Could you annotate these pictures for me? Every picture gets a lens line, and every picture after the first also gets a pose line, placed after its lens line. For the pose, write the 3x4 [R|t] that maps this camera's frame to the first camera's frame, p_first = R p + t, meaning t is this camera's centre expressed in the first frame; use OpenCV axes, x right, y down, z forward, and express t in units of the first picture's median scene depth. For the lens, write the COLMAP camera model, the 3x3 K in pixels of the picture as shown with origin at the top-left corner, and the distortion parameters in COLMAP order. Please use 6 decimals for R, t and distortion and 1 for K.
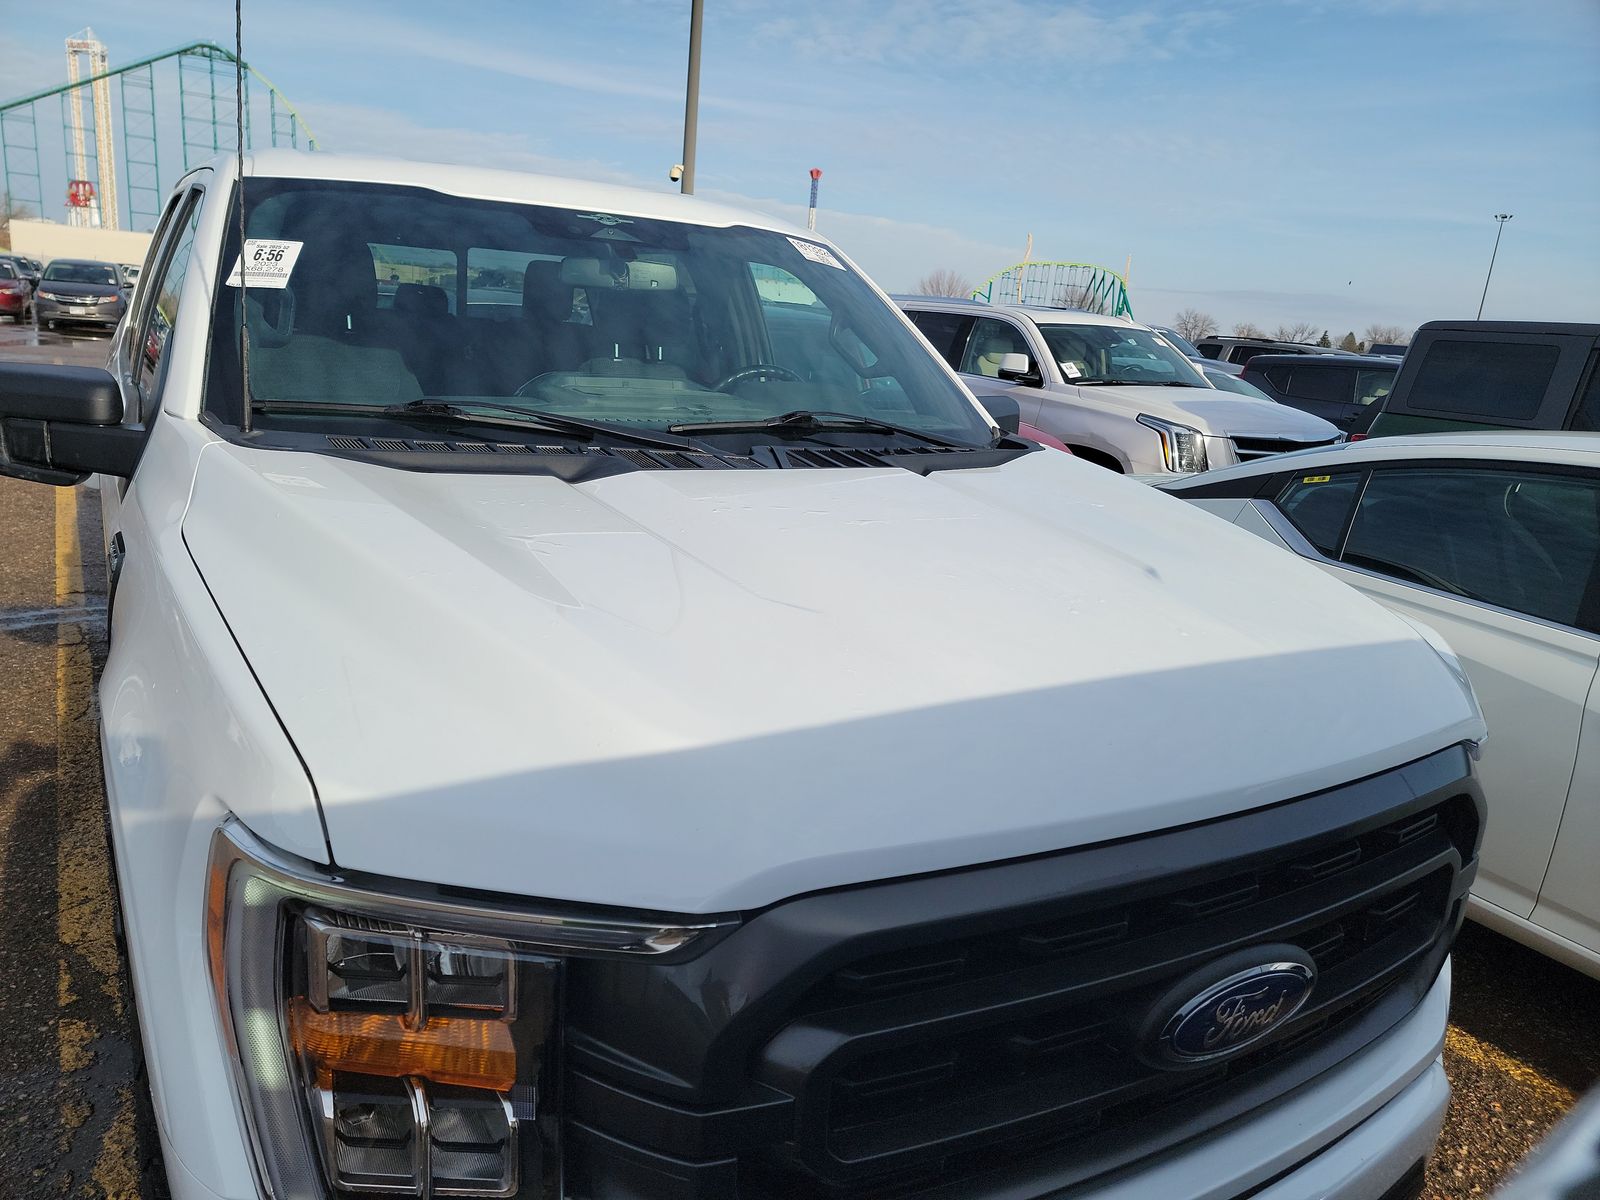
lens RADIAL K [[1136.5, 0, 780.3], [0, 1136.5, 616.5], [0, 0, 1]] dist [0.058286, -0.005176]
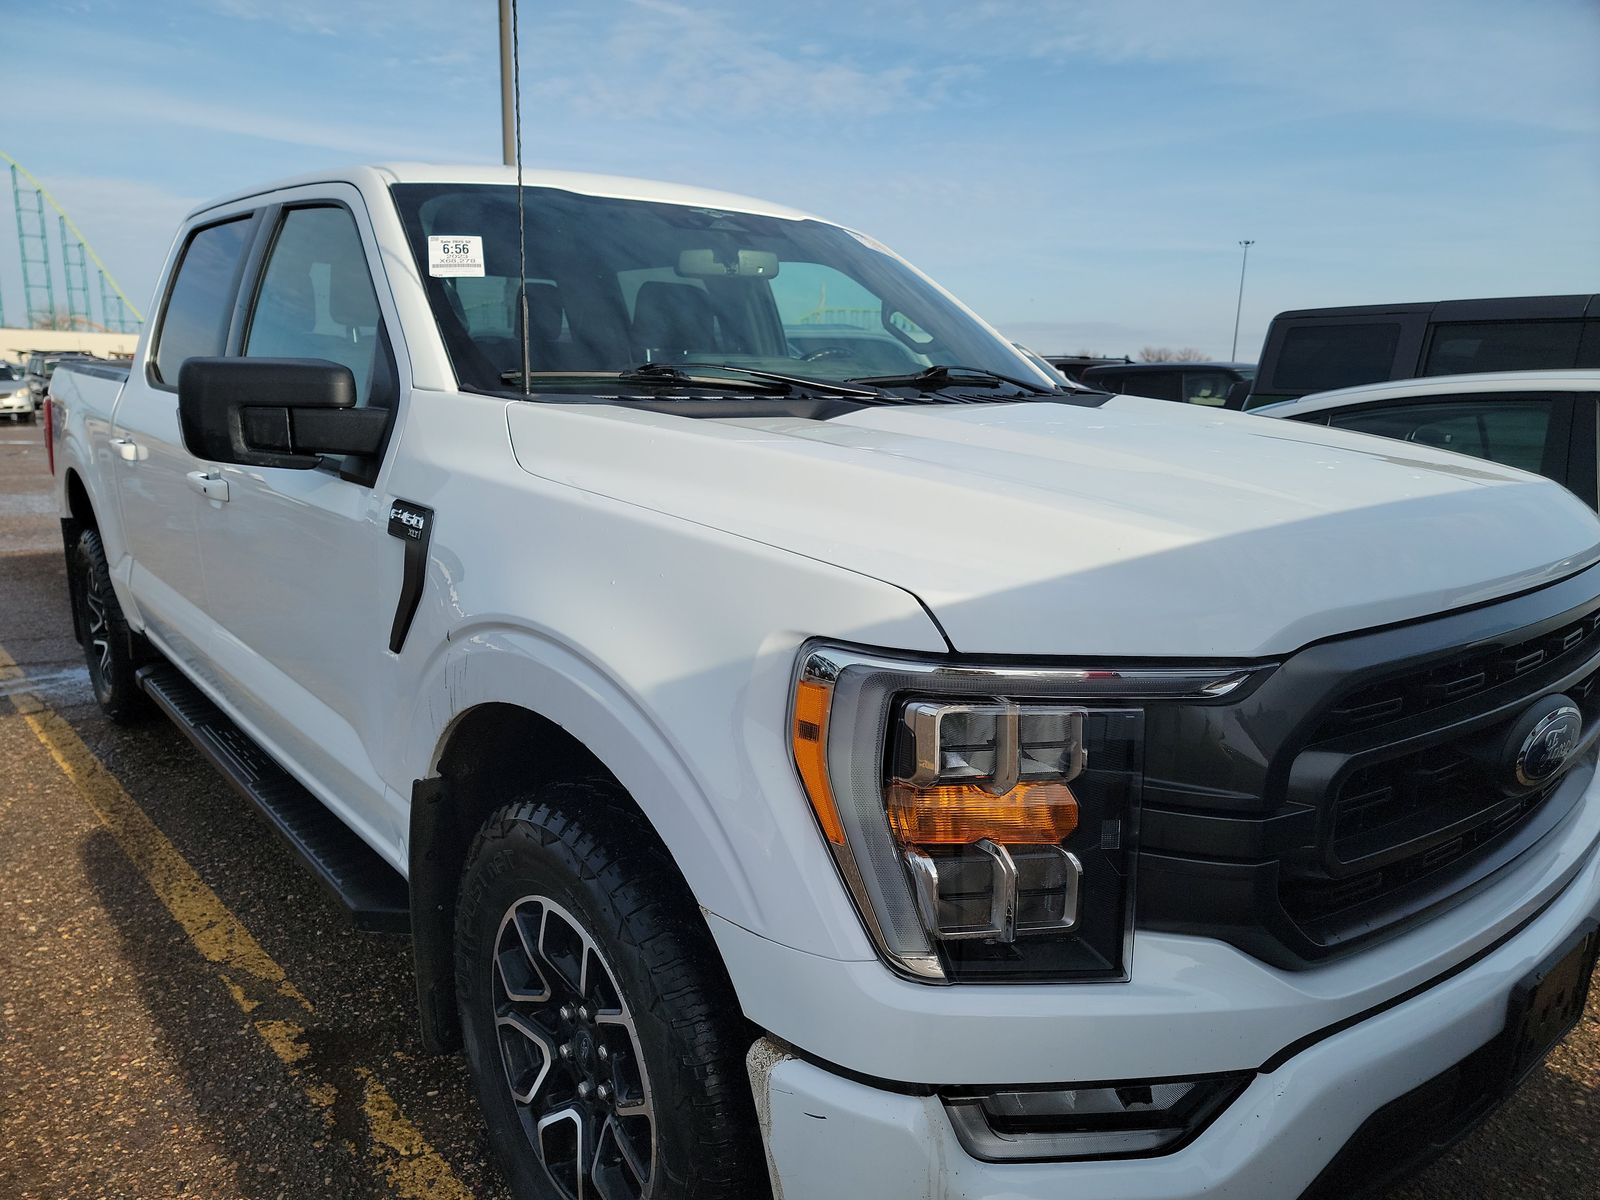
lens RADIAL K [[1130.0, 0, 800.0], [0, 1130.0, 600.0], [0, 0, 1]] dist [0.110636, -0.113741]
pose [[0.984910, -0.091541, 0.146877, -0.341161], [0.098684, 0.994228, -0.042094, 0.093193], [-0.142176, 0.055953, 0.988259, -0.082478]]
